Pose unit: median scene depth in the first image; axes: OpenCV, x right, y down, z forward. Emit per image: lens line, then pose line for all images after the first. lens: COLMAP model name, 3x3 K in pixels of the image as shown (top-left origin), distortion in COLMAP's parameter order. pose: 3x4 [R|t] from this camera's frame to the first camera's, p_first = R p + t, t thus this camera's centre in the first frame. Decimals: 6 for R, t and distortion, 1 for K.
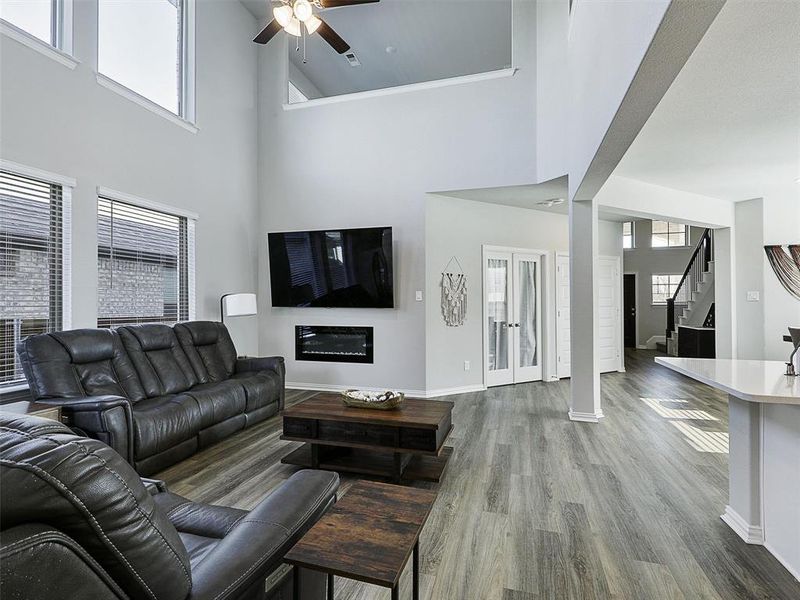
lens RADIAL K [[418.7, 0, 394.0], [0, 418.7, 298.6], [0, 0, 1]] dist [0.011569, -0.004584]
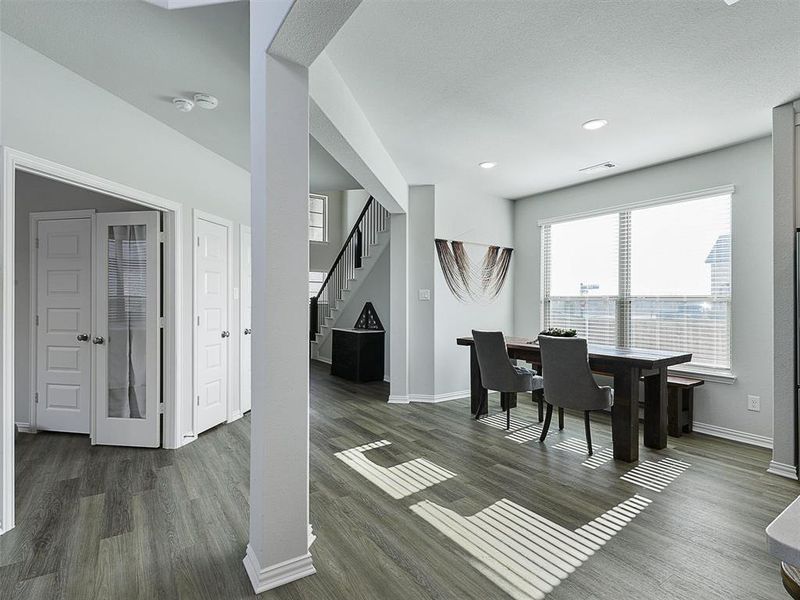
lens RADIAL K [[418.7, 0, 402.1], [0, 418.7, 300.4], [0, 0, 1]] dist [0.011569, -0.004584]
pose [[0.638293, 0.007039, 0.769761, 0.108739], [-0.013226, 0.999911, 0.001824, 0.003649], [-0.769680, -0.011345, 0.638329, 0.350923]]
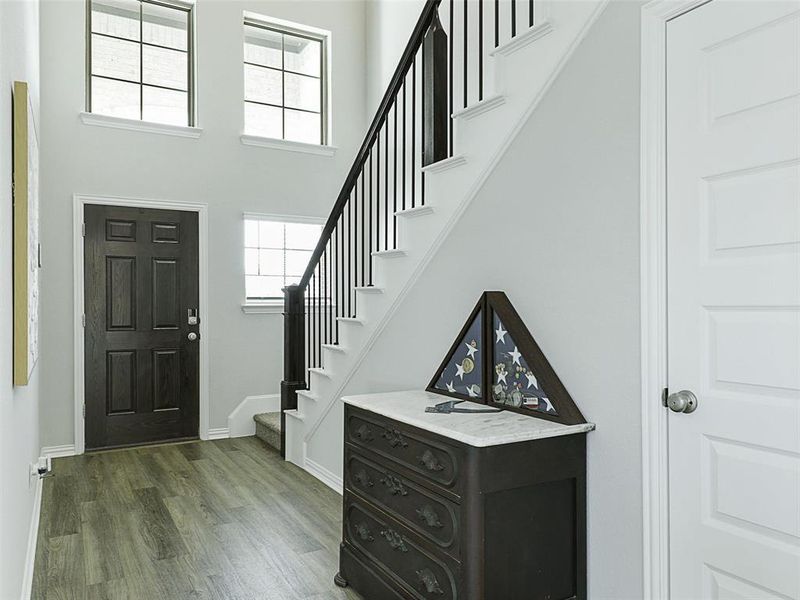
lens RADIAL K [[598.1, 0, 401.7], [0, 598.1, 301.9], [0, 0, 1]] dist [0.004797, 0.000131]
pose [[0.695548, 0.002848, 0.718474, 0.484455], [-0.004273, 0.999991, 0.000173, 0.015176], [-0.718467, -0.003191, 0.695554, 0.780026]]
